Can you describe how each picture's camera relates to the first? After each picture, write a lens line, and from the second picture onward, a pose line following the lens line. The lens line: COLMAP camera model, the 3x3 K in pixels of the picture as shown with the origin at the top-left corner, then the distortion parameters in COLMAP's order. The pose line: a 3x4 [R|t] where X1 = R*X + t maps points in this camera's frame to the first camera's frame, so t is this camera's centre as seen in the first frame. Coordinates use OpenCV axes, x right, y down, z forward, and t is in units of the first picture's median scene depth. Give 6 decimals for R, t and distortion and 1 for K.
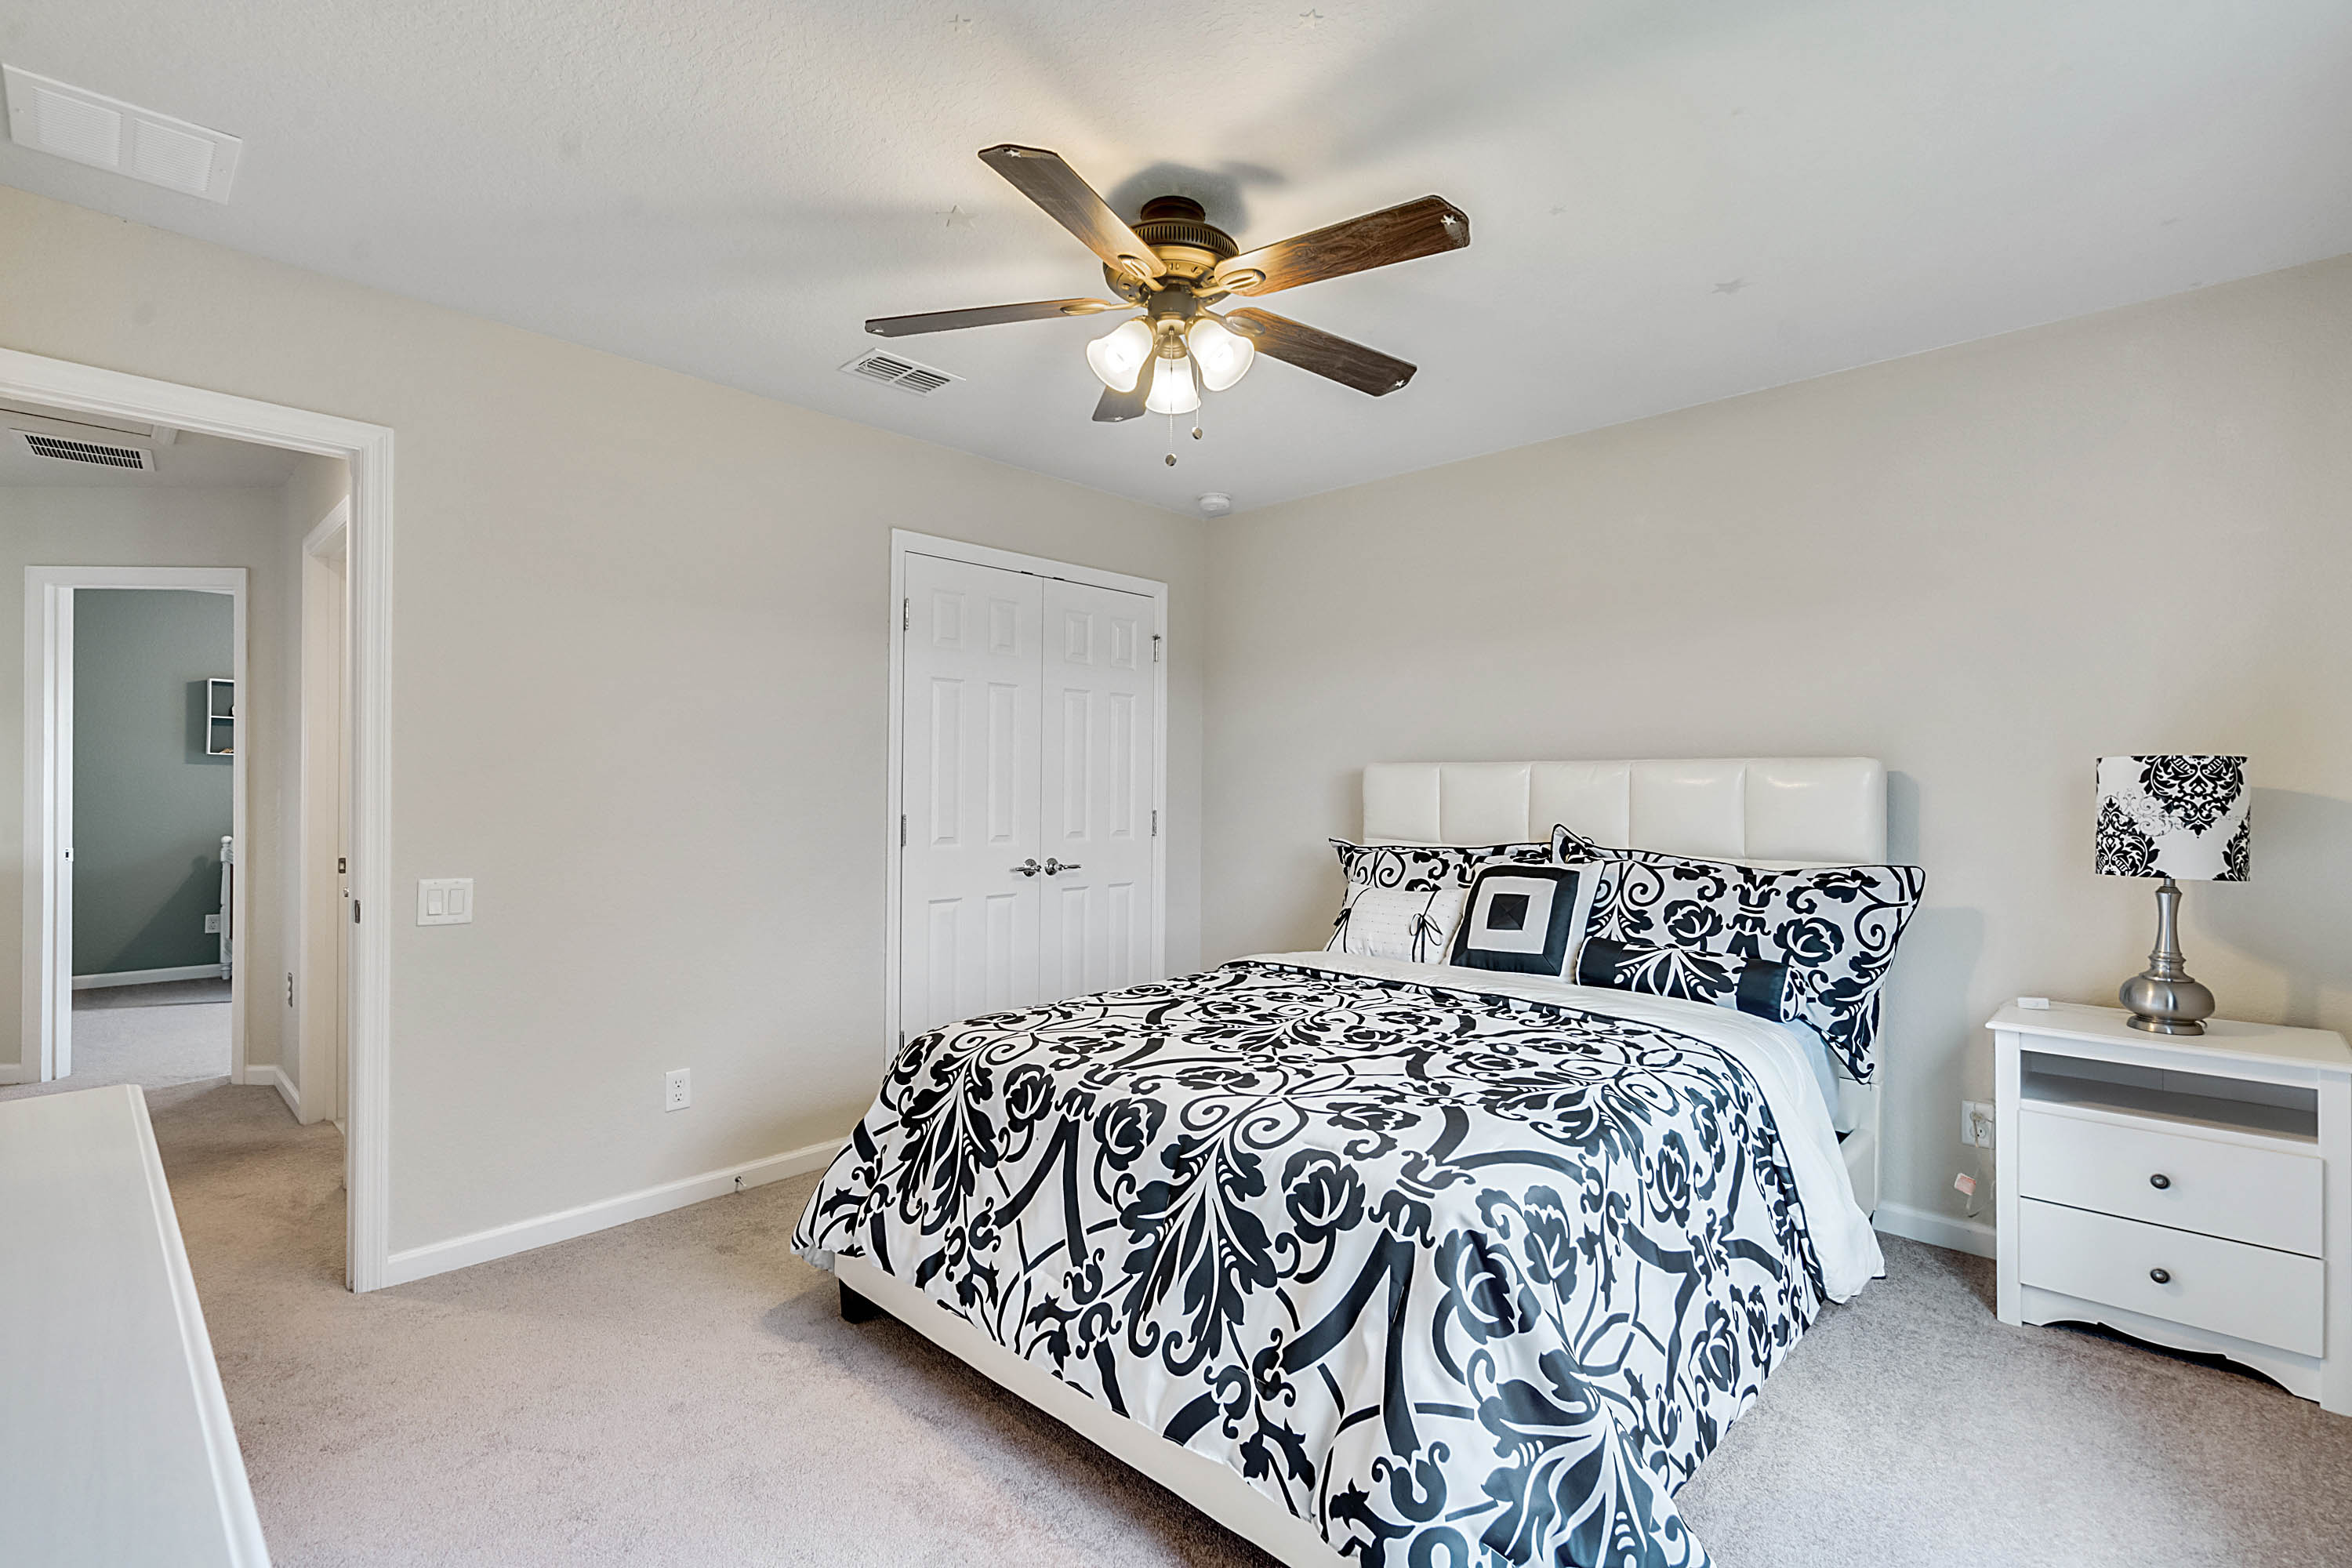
lens RADIAL K [[1081.6, 0, 1134.9], [0, 1081.6, 780.5], [0, 0, 1]] dist [-0.009537, 0.004833]
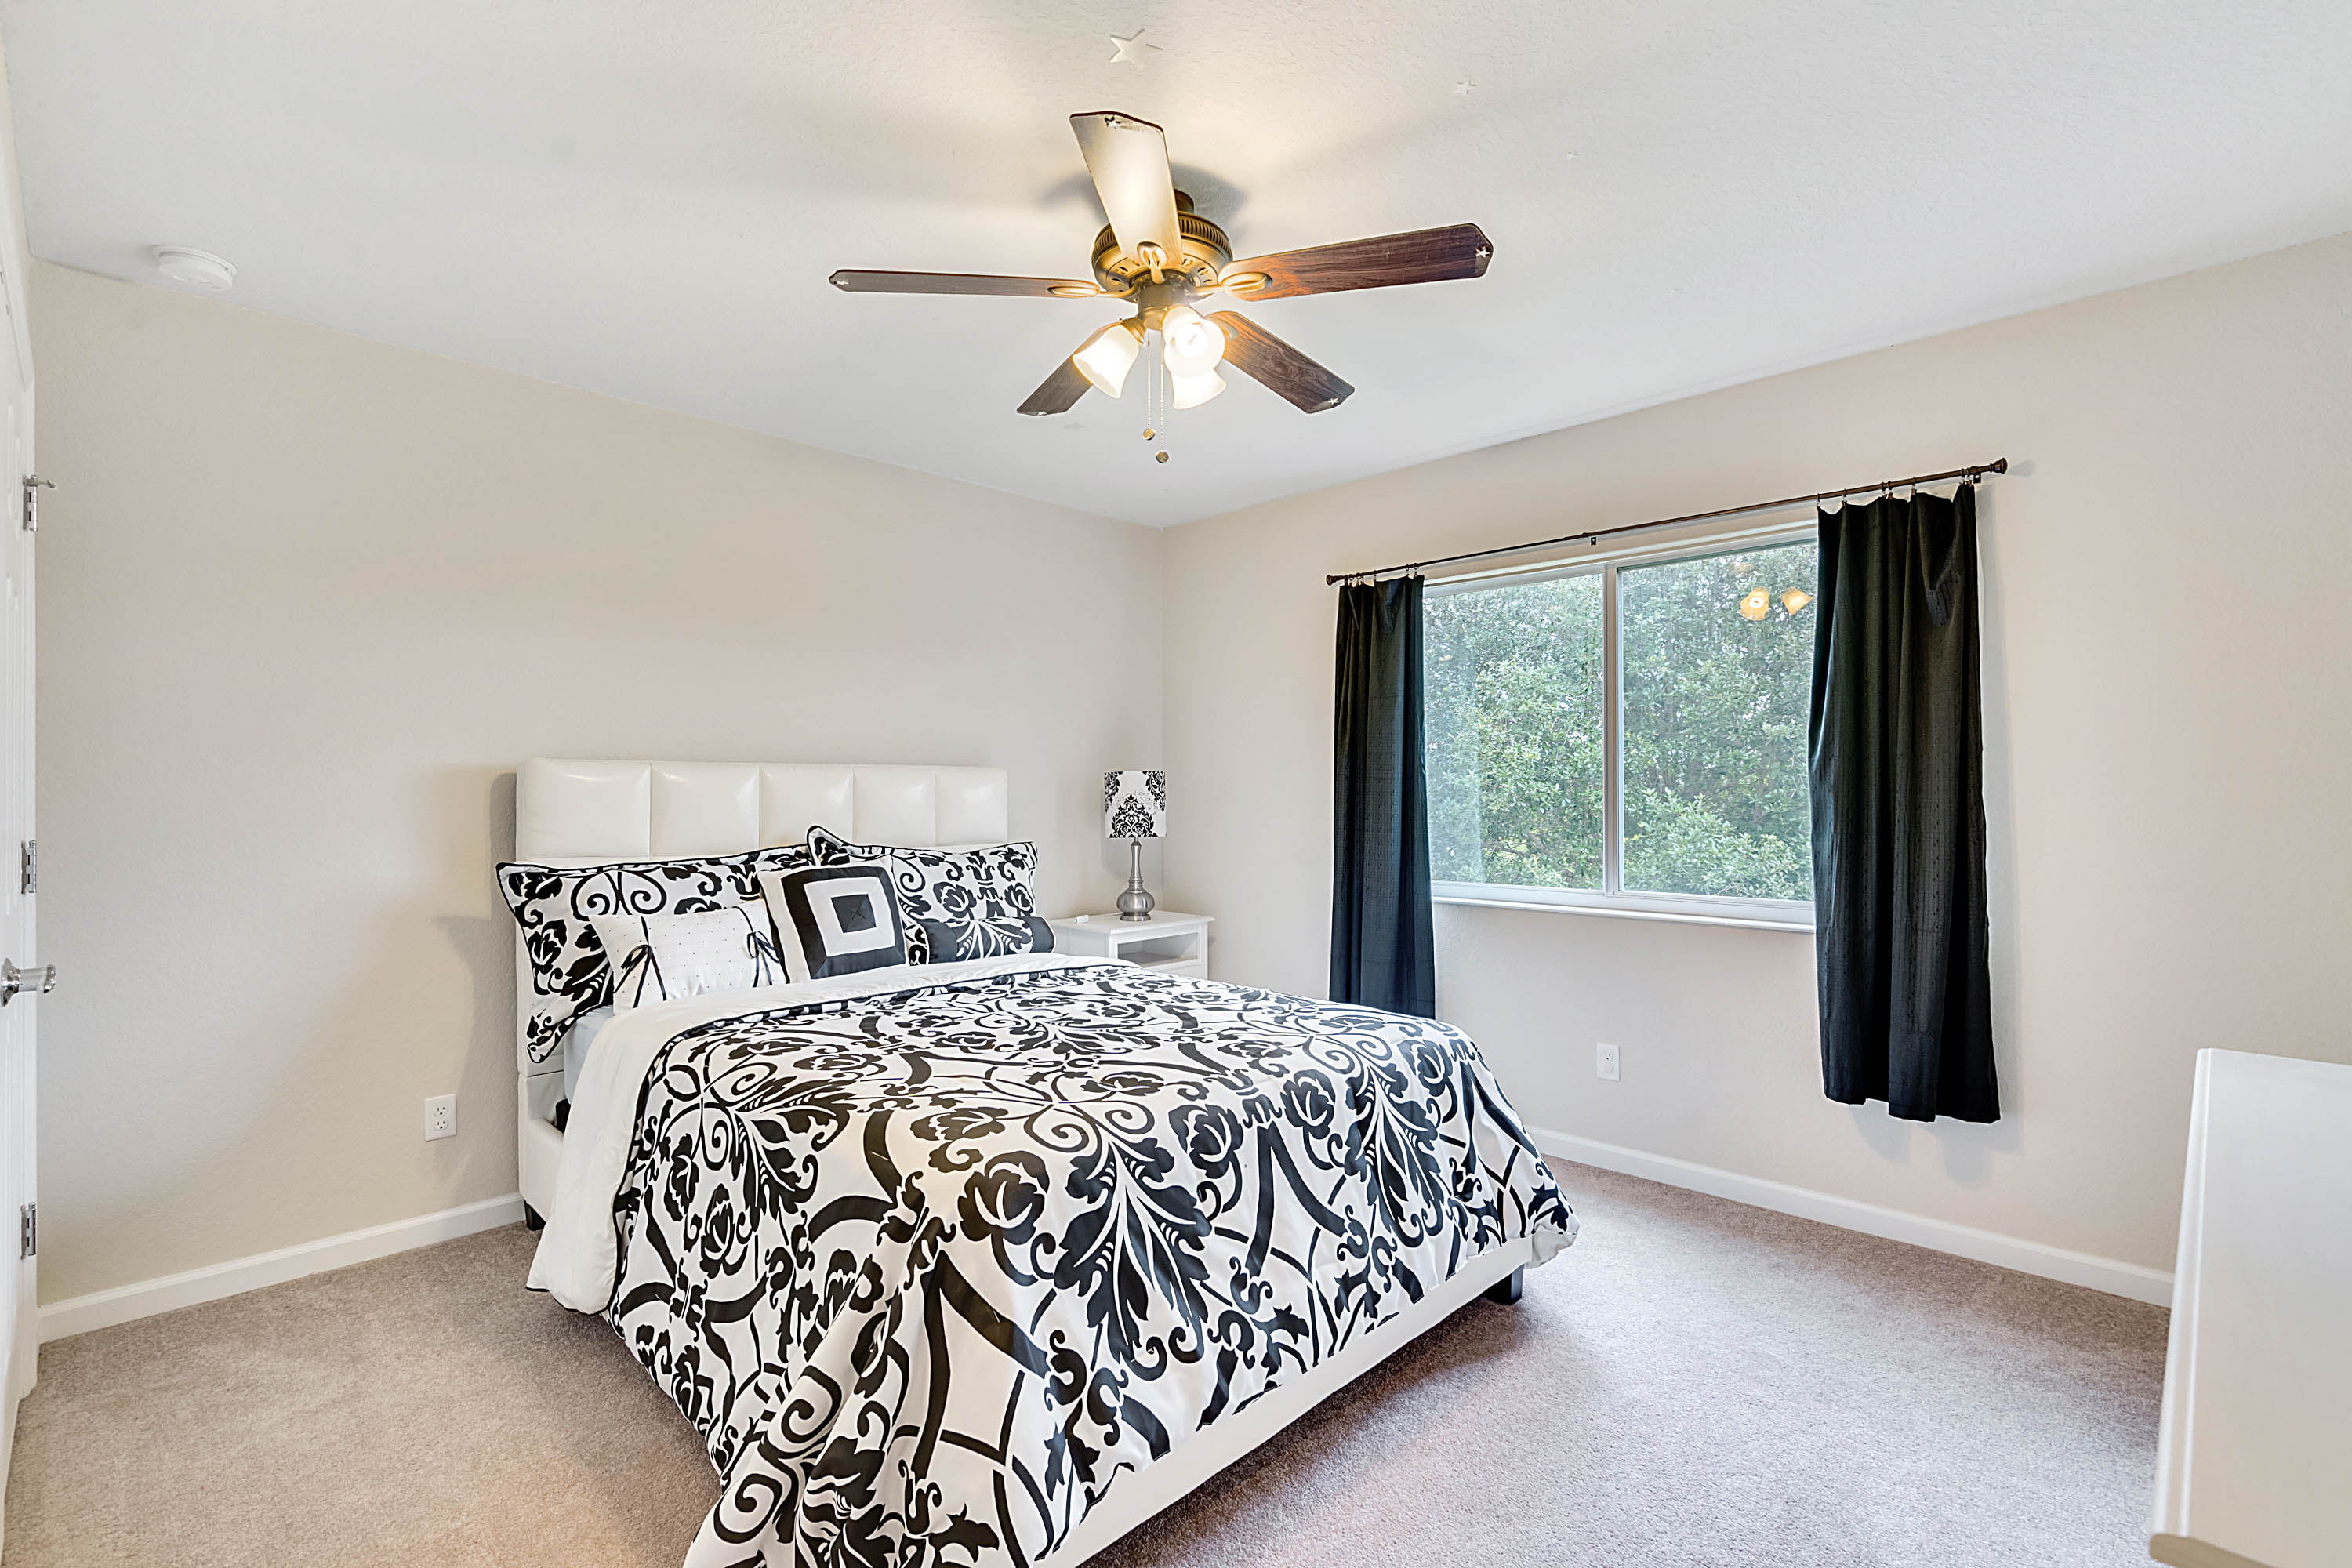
lens RADIAL K [[1081.6, 0, 1175.8], [0, 1081.6, 800.4], [0, 0, 1]] dist [-0.009537, 0.004833]
pose [[-0.002759, -0.013365, 0.999907, -0.927640], [-0.002381, 0.999908, 0.013358, 0.001711], [-0.999993, -0.002344, -0.002791, 0.963249]]
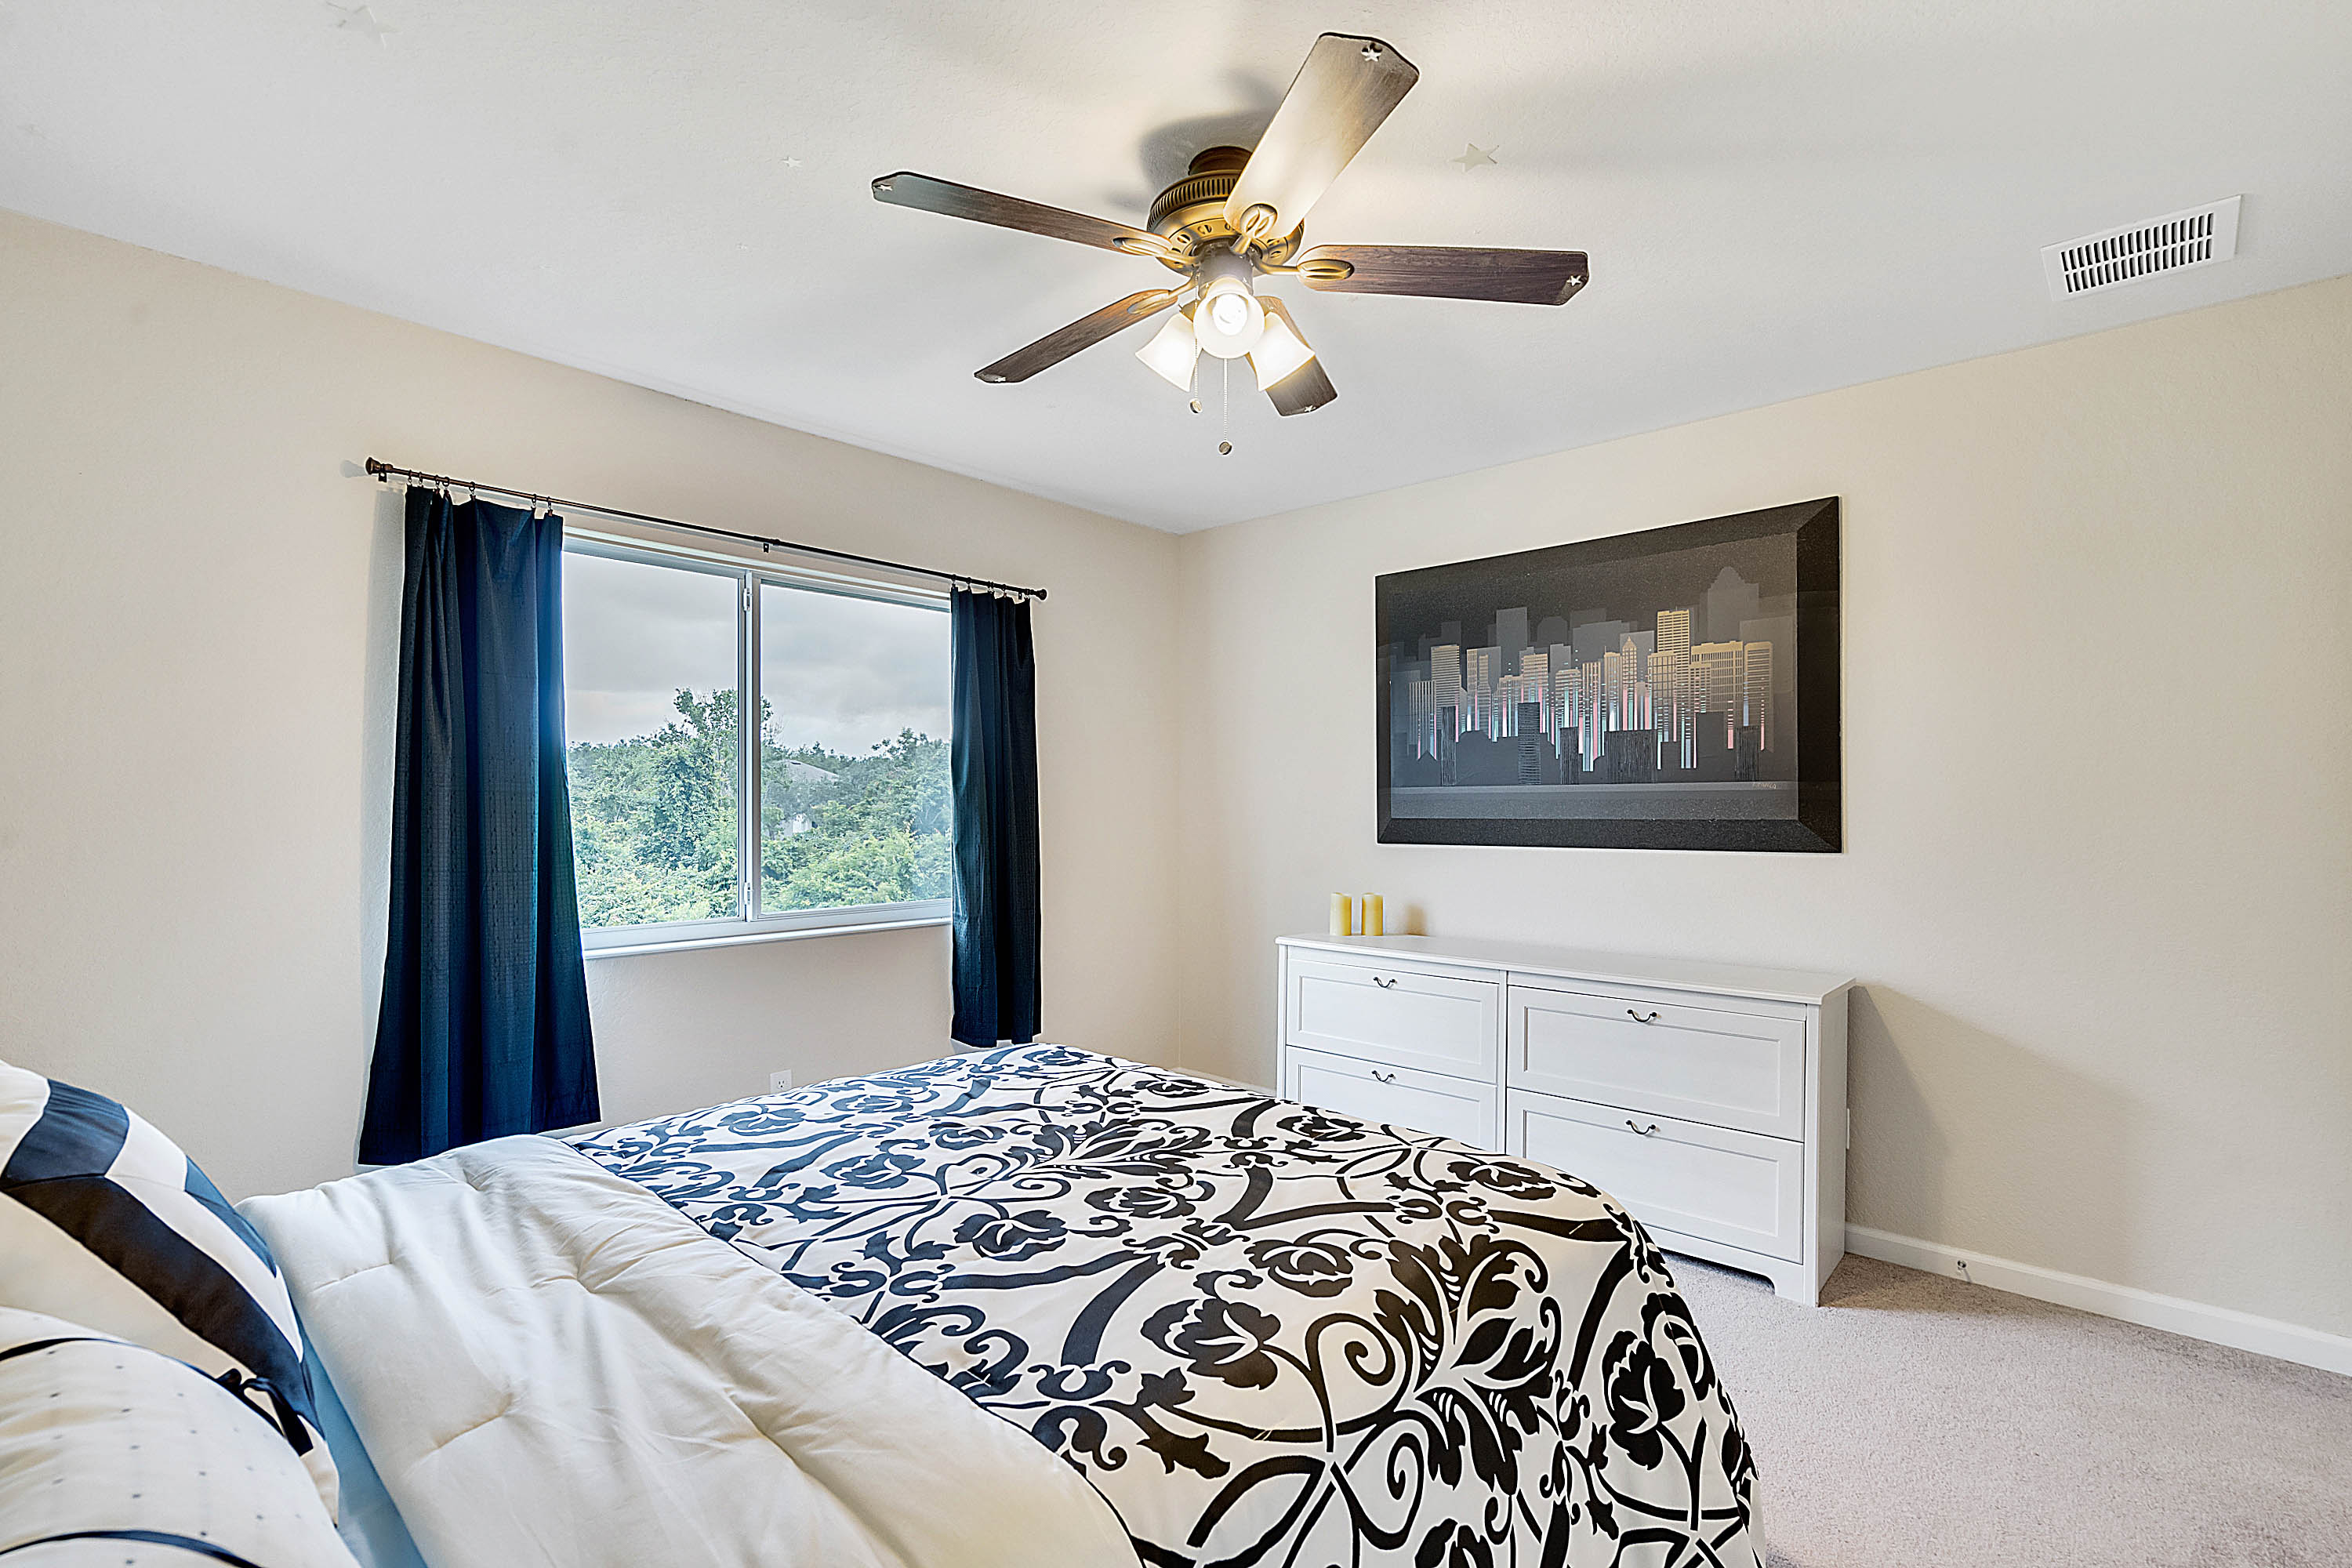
lens RADIAL K [[1081.6, 0, 1174.1], [0, 1081.6, 786.7], [0, 0, 1]] dist [-0.009537, 0.004833]
pose [[-0.998799, -0.010908, -0.047769, 0.428578], [-0.010214, 0.999839, -0.014762, -0.010678], [0.047922, -0.014257, -0.998749, 2.109101]]
